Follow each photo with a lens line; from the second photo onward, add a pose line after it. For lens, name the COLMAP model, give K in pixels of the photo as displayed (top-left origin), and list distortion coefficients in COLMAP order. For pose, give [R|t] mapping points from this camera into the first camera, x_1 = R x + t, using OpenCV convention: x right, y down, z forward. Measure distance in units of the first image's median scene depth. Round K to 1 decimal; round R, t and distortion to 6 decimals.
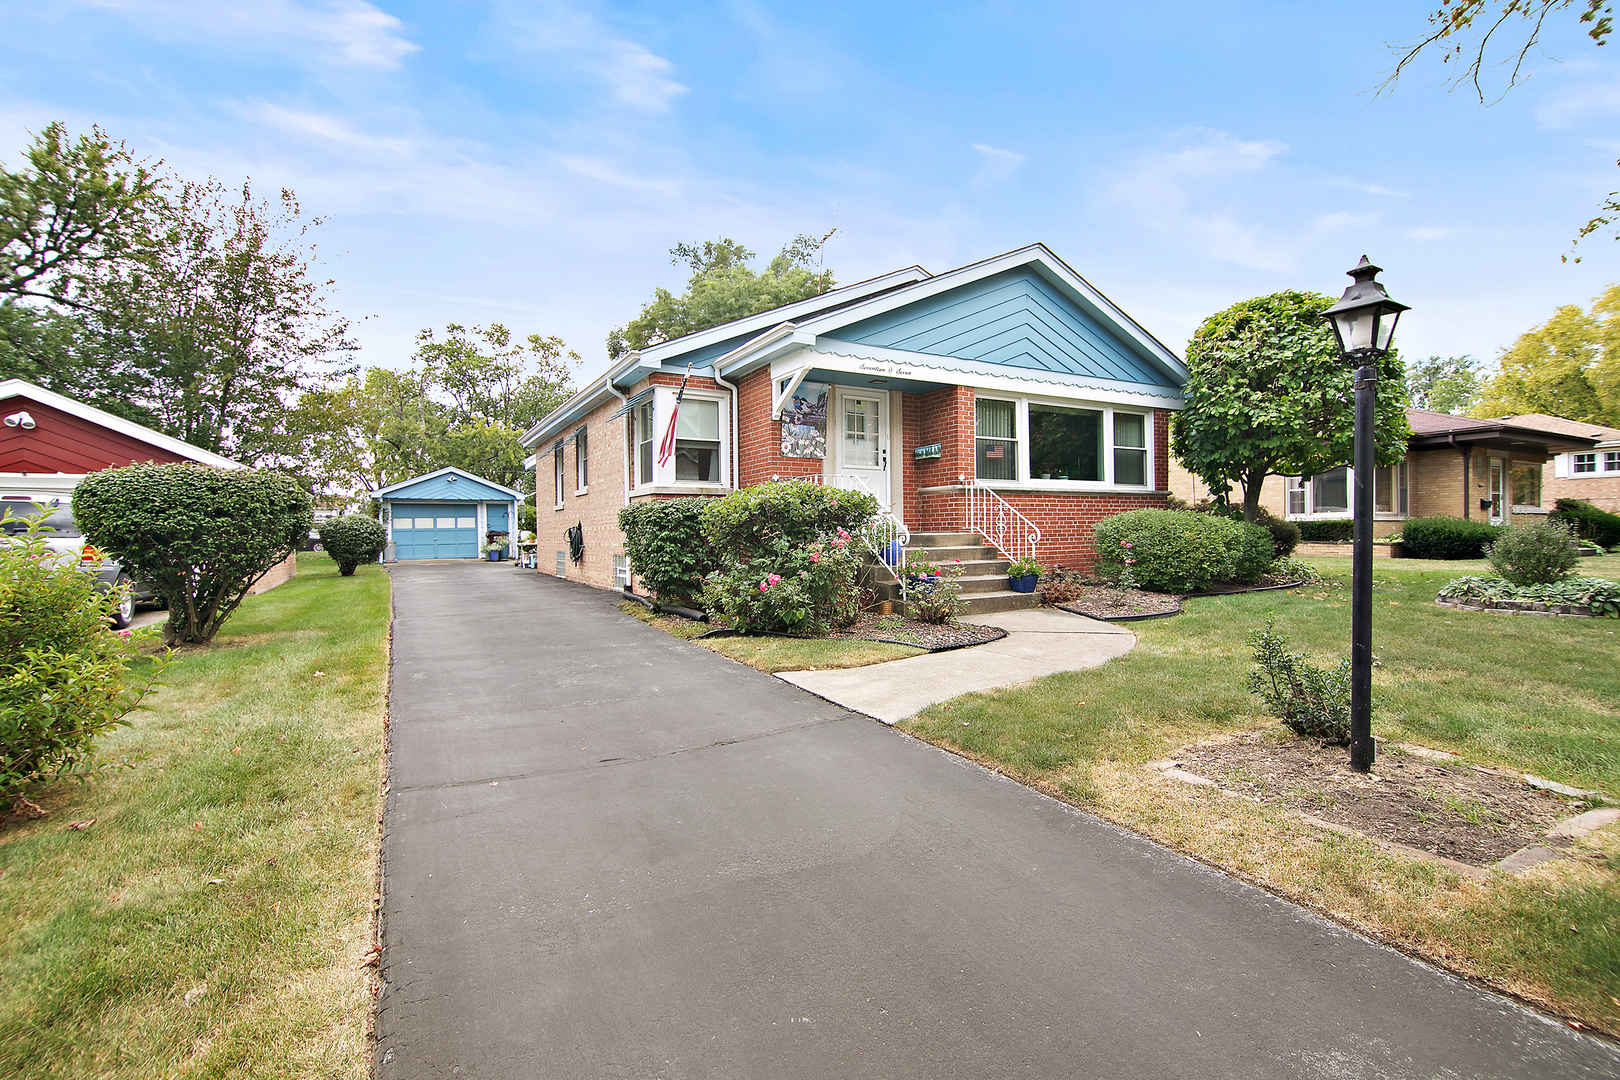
lens RADIAL K [[736.8, 0, 819.3], [0, 736.8, 548.1], [0, 0, 1]] dist [-0.002327, -0.007672]
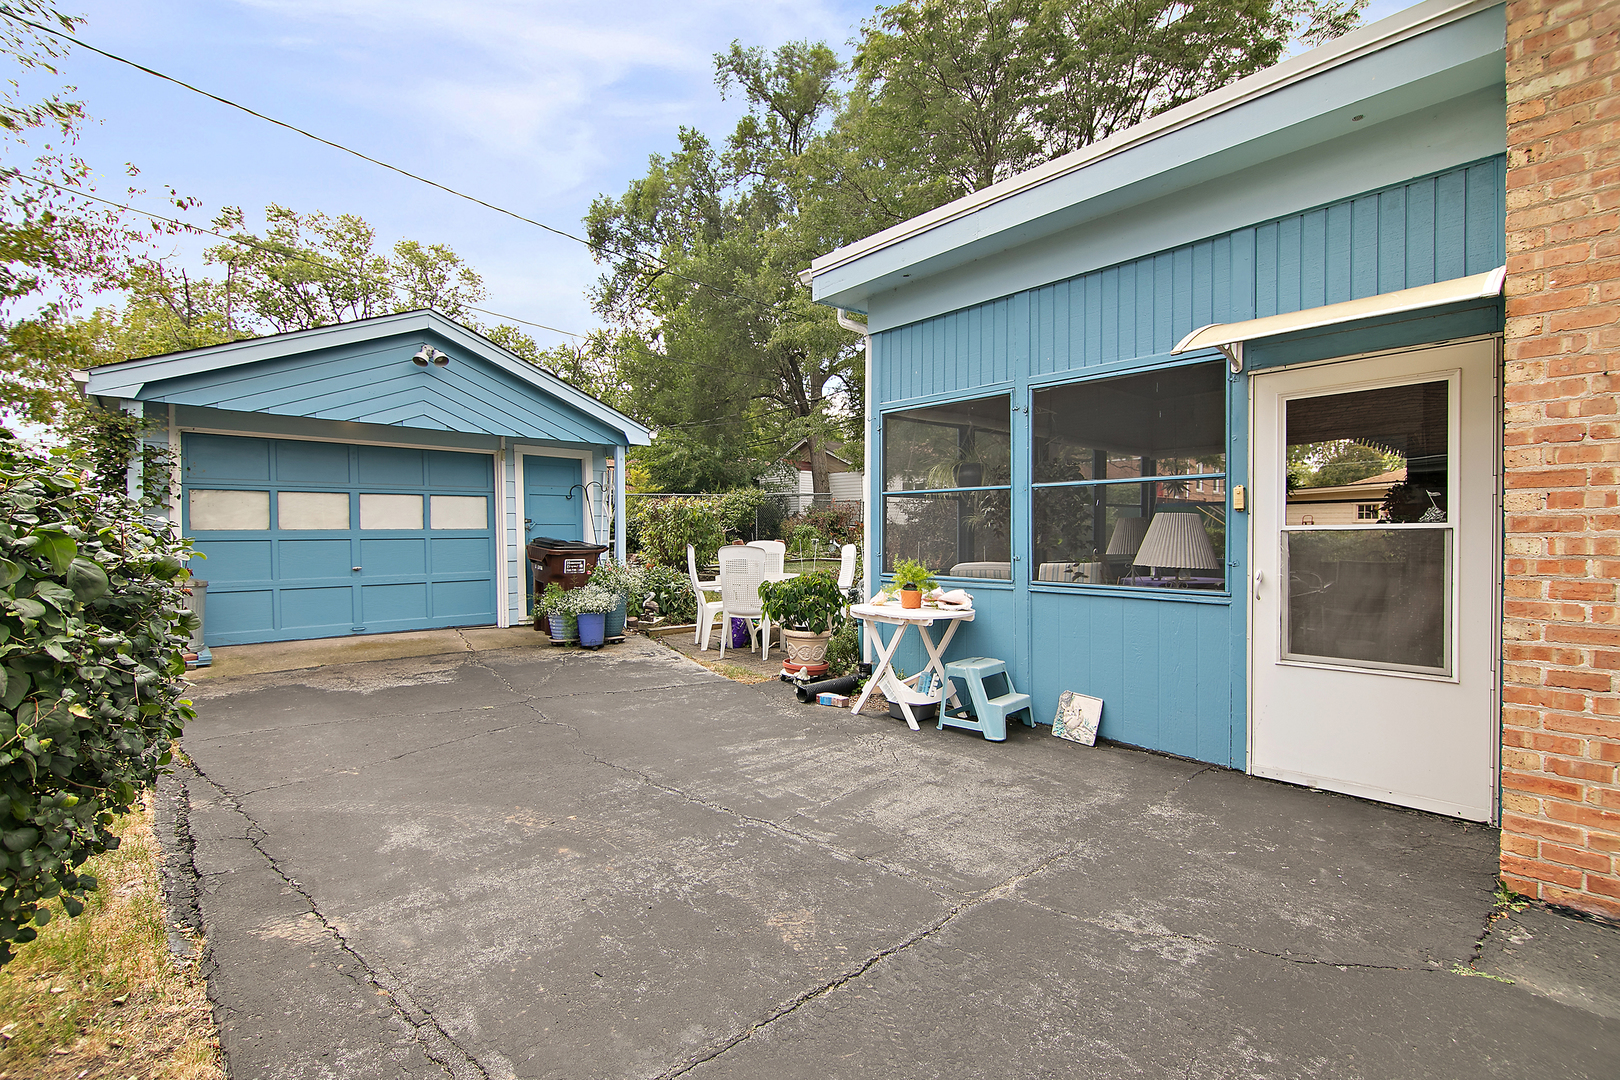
lens RADIAL K [[736.8, 0, 803.4], [0, 736.8, 546.1], [0, 0, 1]] dist [-0.002327, -0.007672]
pose [[0.981243, 0.008300, 0.192596, -0.218476], [-0.006842, 0.999943, -0.008233, -0.010648], [-0.192653, 0.006761, 0.981244, 0.369560]]
